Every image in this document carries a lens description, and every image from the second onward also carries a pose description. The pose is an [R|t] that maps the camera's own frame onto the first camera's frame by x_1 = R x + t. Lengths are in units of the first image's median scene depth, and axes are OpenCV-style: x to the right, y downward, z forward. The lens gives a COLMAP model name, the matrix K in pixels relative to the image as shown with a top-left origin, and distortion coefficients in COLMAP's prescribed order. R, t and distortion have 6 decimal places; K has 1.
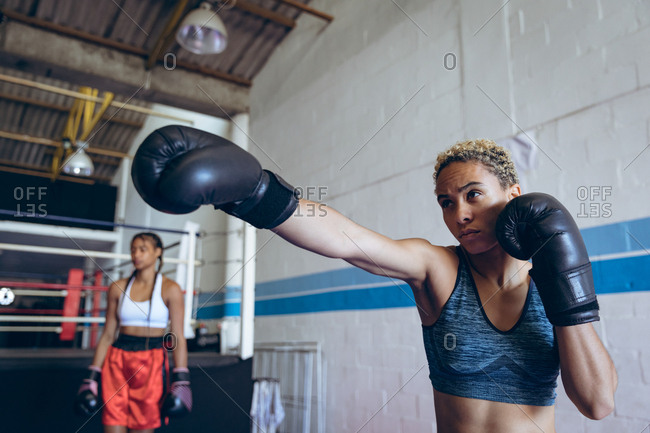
lens RADIAL K [[554.1, 0, 328.8], [0, 554.1, 212.4], [0, 0, 1]] dist [-0.009898, -0.000095]
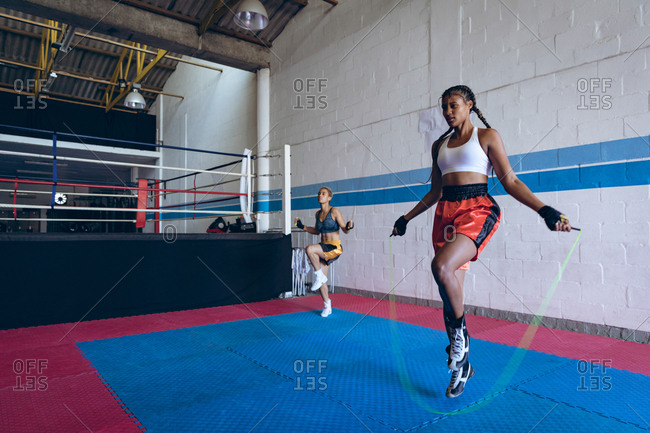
lens RADIAL K [[444.0, 0, 323.8], [0, 444.0, 214.9], [0, 0, 1]] dist [0.001852, 0.000236]
pose [[0.998085, 0.000790, 0.061851, -0.091466], [-0.011968, 0.983489, 0.180570, -0.021437], [-0.060688, -0.180964, 0.981615, -0.199433]]
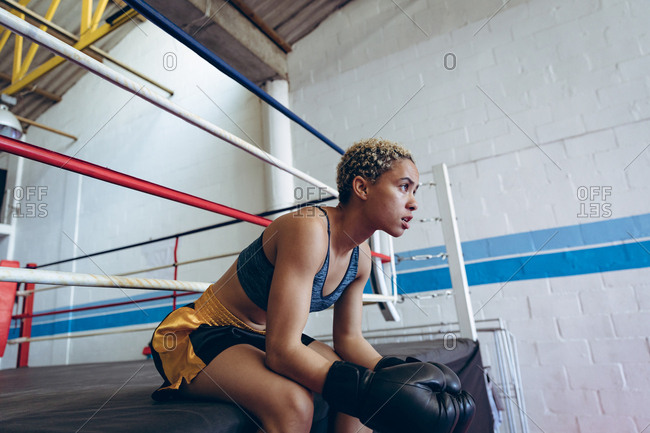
lens RADIAL K [[444.0, 0, 320.1], [0, 444.0, 215.5], [0, 0, 1]] dist [0.001852, 0.000236]
pose [[0.901713, 0.057611, 0.428479, -0.463384], [-0.029045, 0.996915, -0.072917, 0.108103], [-0.431358, 0.053305, 0.900605, 0.393706]]
